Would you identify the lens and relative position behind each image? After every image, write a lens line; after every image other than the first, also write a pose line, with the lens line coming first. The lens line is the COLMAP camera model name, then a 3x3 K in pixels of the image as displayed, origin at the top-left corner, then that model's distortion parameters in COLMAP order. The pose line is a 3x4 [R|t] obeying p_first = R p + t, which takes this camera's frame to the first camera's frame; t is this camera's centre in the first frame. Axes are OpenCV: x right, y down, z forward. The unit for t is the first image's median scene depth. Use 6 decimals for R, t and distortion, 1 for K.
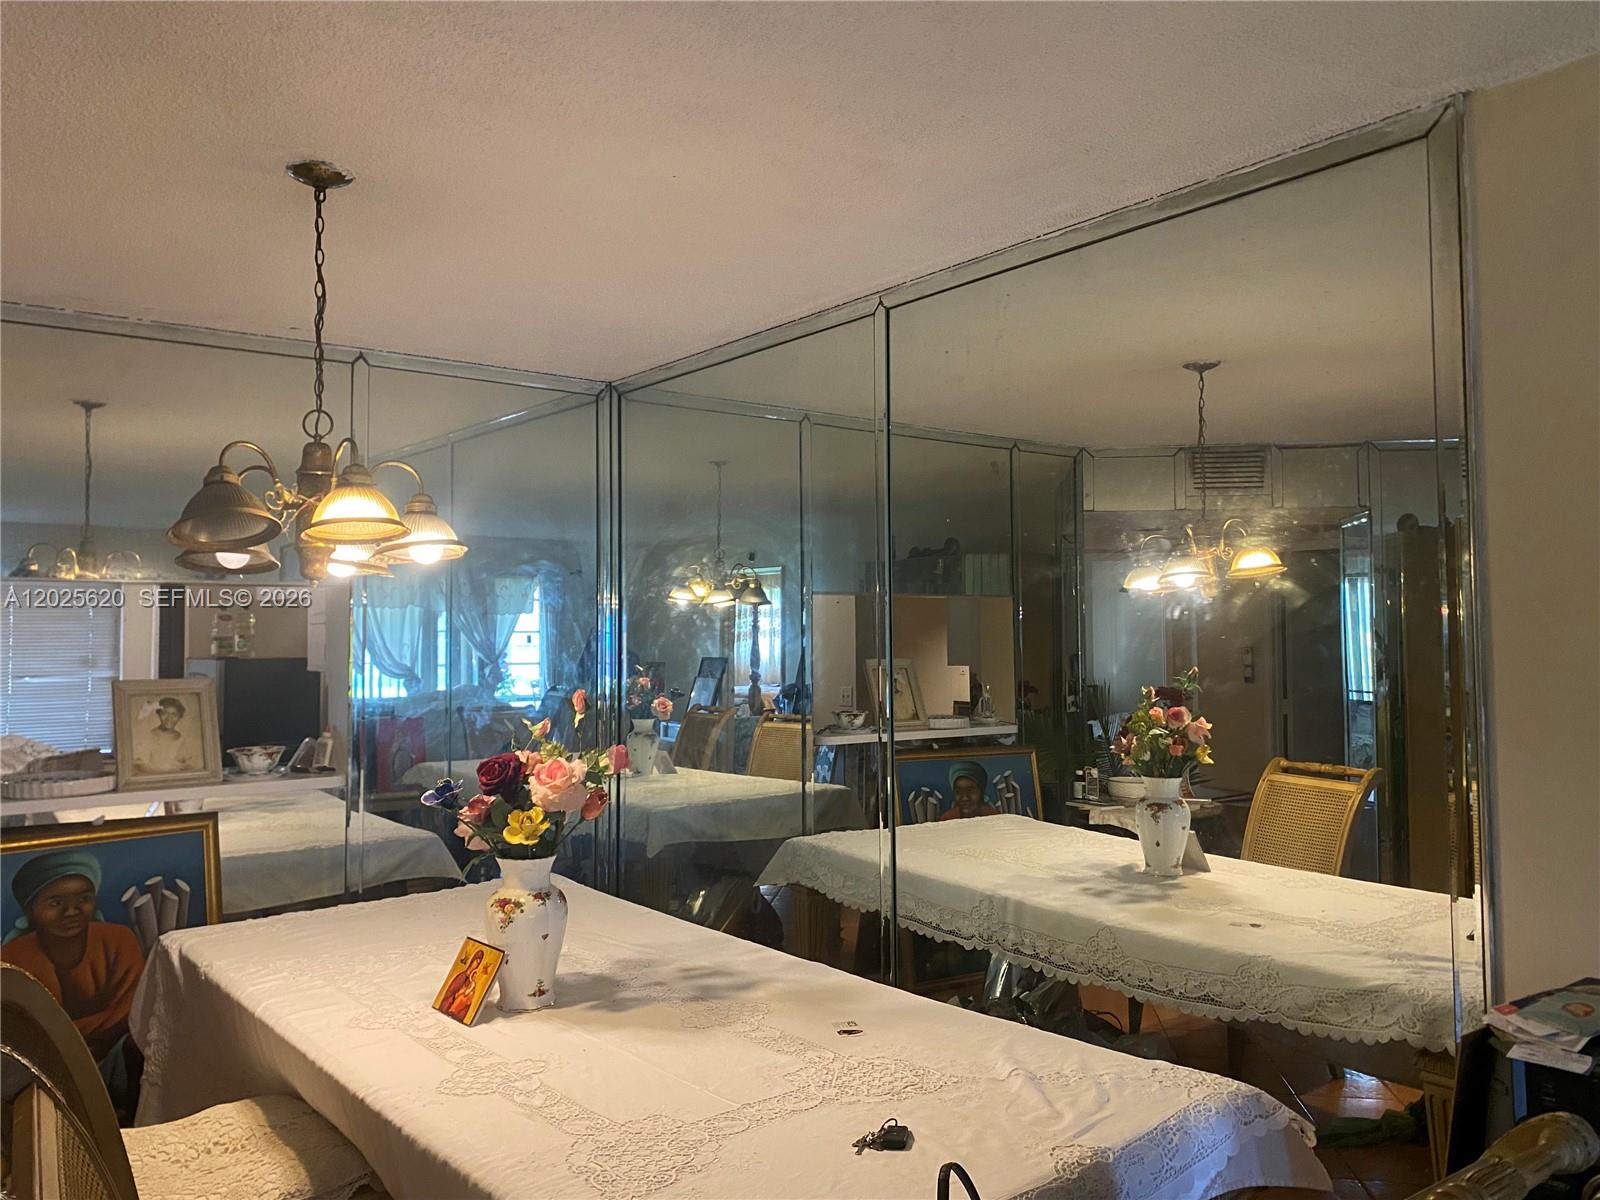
lens RADIAL K [[1226.3, 0, 795.9], [0, 1226.3, 591.7], [0, 0, 1]] dist [0.043568, -0.061474]
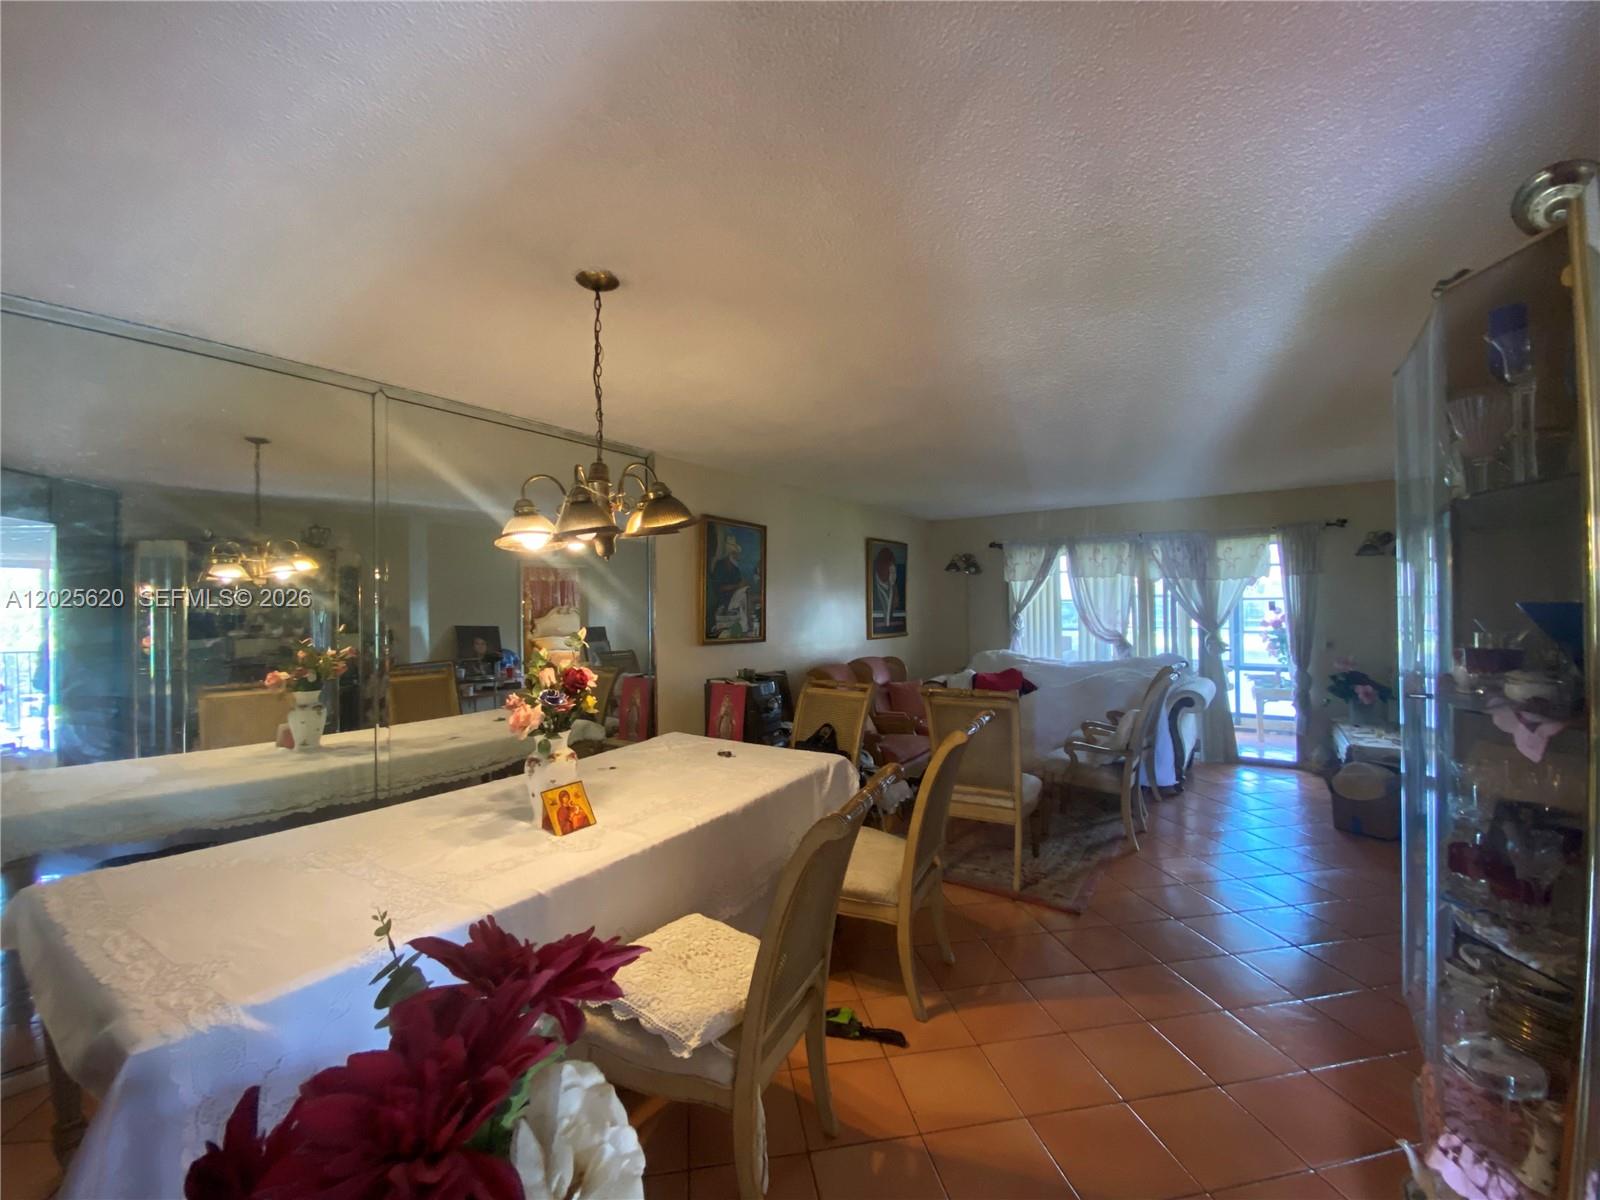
lens RADIAL K [[644.4, 0, 792.8], [0, 644.4, 588.0], [0, 0, 1]] dist [0.009256, -0.015294]
pose [[-0.282681, 0.030940, 0.958715, -0.796343], [-0.019976, 0.999073, -0.038132, 0.033496], [-0.959006, -0.029931, -0.281801, 0.658645]]
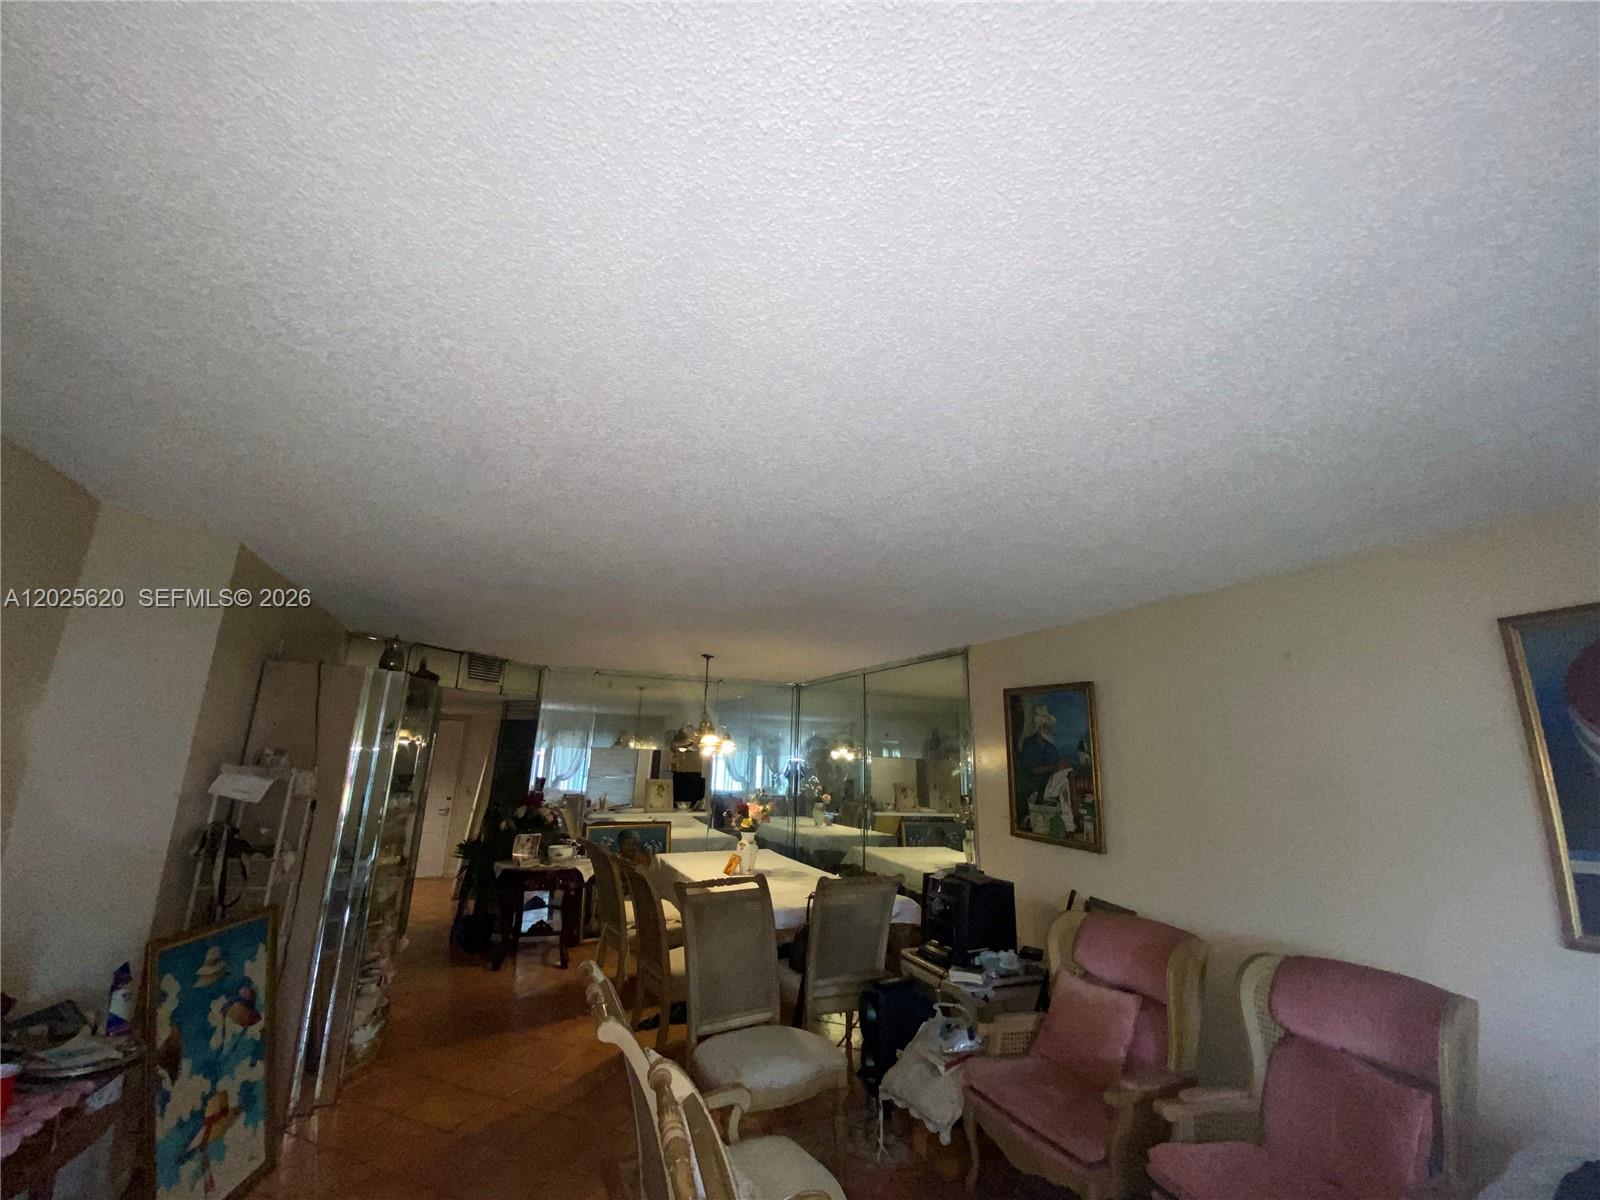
lens RADIAL K [[644.4, 0, 803.0], [0, 644.4, 590.6], [0, 0, 1]] dist [0.009256, -0.015294]
pose [[0.971961, -0.024182, -0.233897, 0.292623], [-0.029668, 0.974138, -0.223998, -0.047777], [0.233265, 0.224657, 0.946106, -0.688565]]
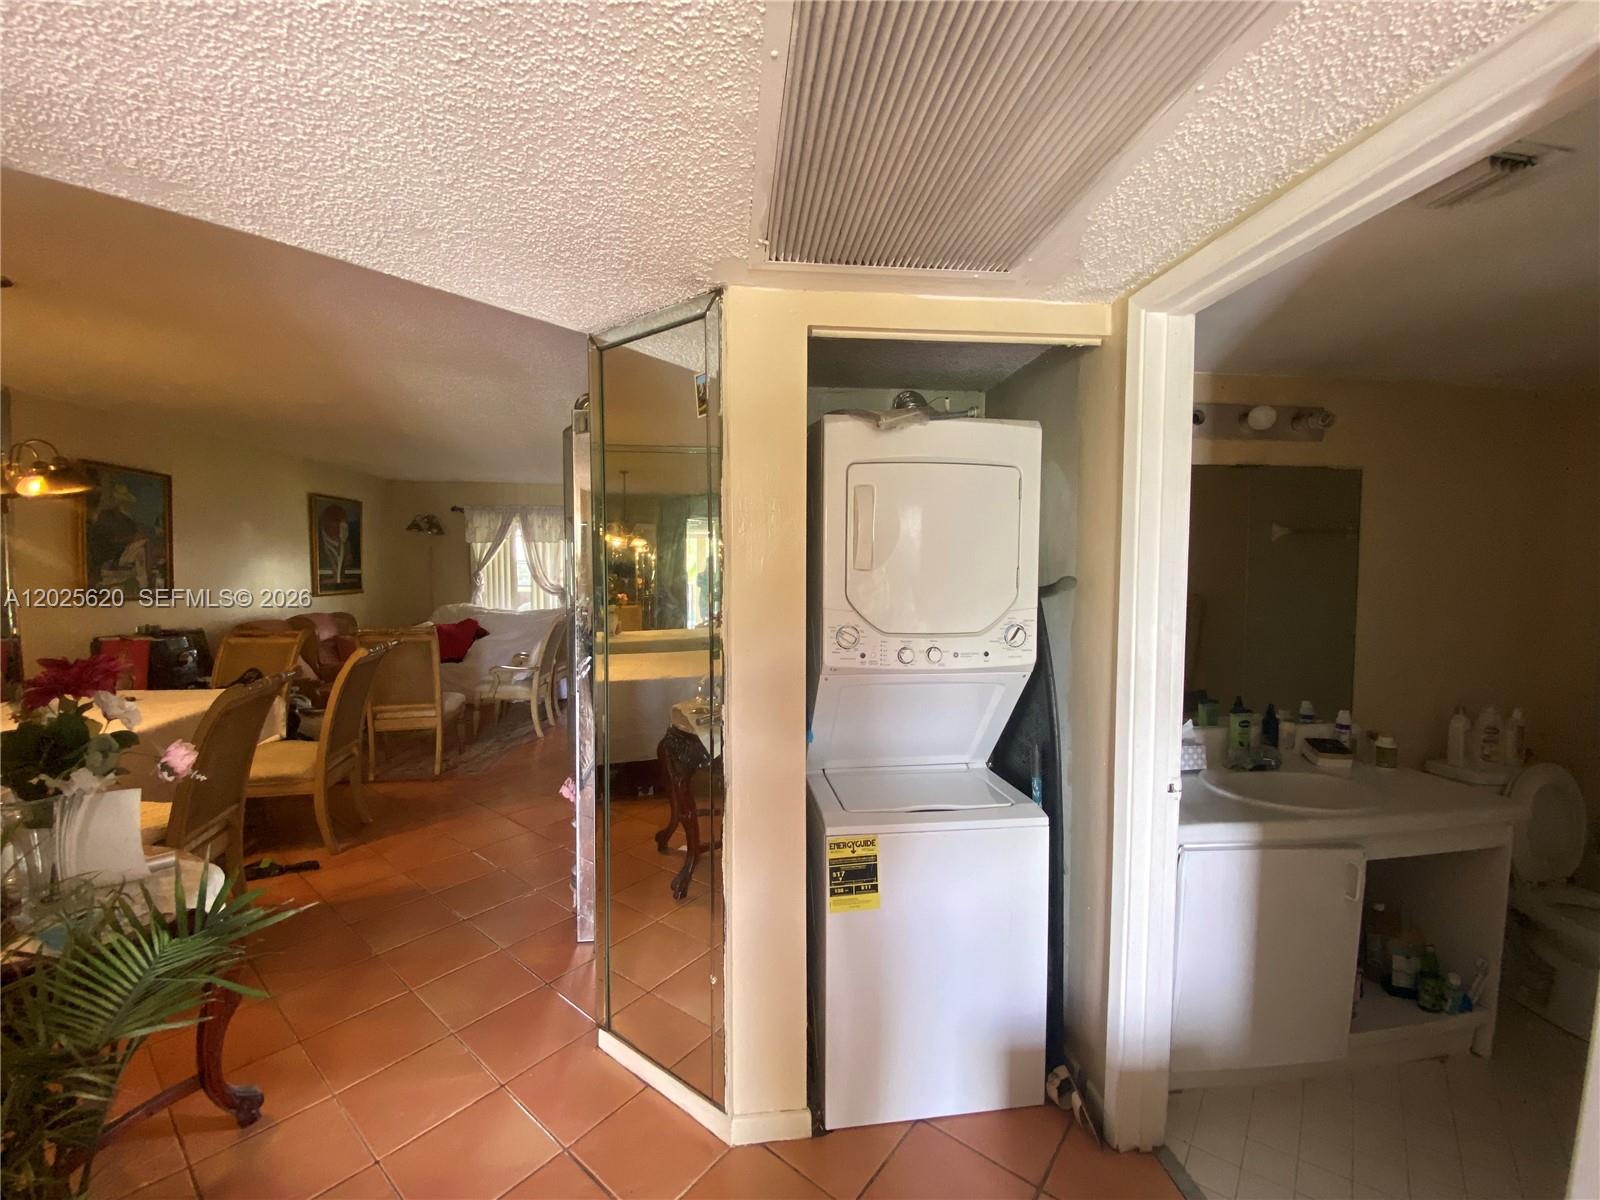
lens RADIAL K [[644.4, 0, 802.1], [0, 644.4, 602.0], [0, 0, 1]] dist [0.009256, -0.015294]
pose [[-0.851574, -0.030761, 0.523330, -1.213217], [-0.018237, 0.999411, 0.029070, 0.042438], [-0.523916, 0.015211, -0.851634, 0.761025]]
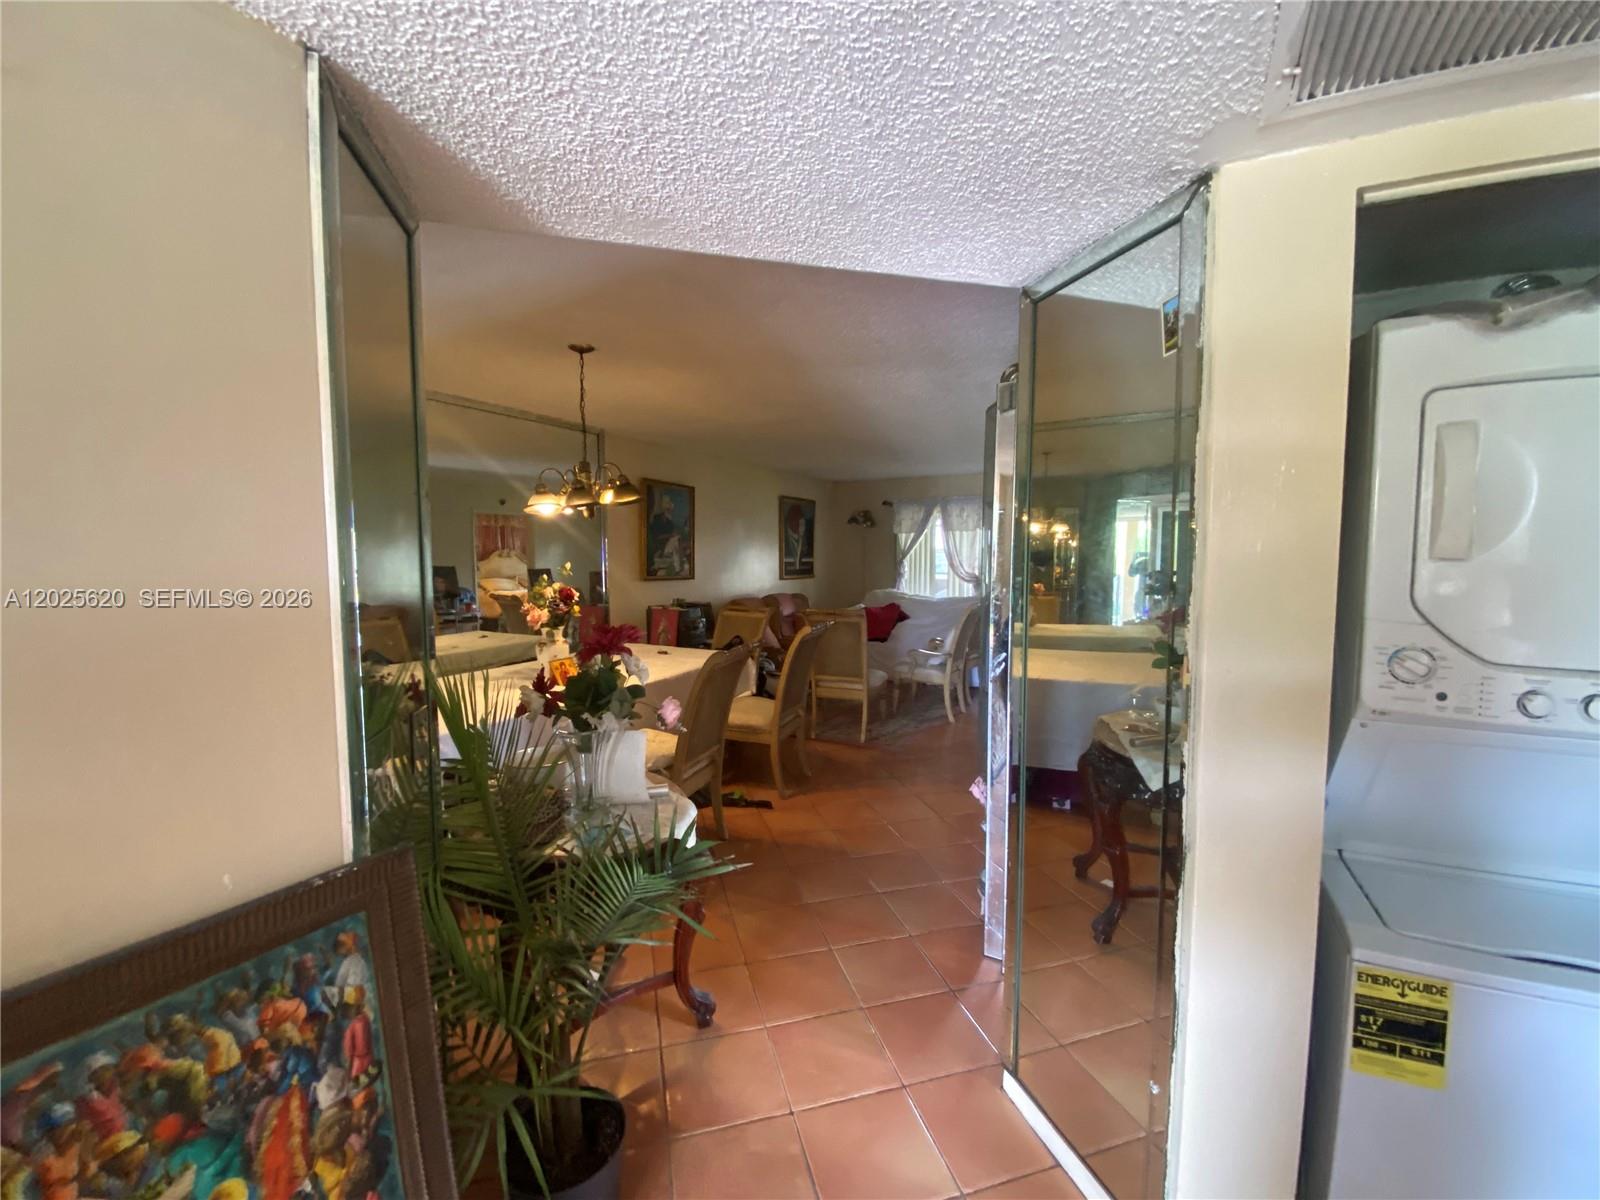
lens RADIAL K [[644.4, 0, 801.0], [0, 644.4, 591.4], [0, 0, 1]] dist [0.009256, -0.015294]
pose [[-0.386424, -0.053261, 0.920782, -1.171054], [-0.028732, 0.998542, 0.045701, 0.041595], [-0.921874, -0.008796, -0.387391, 0.731033]]
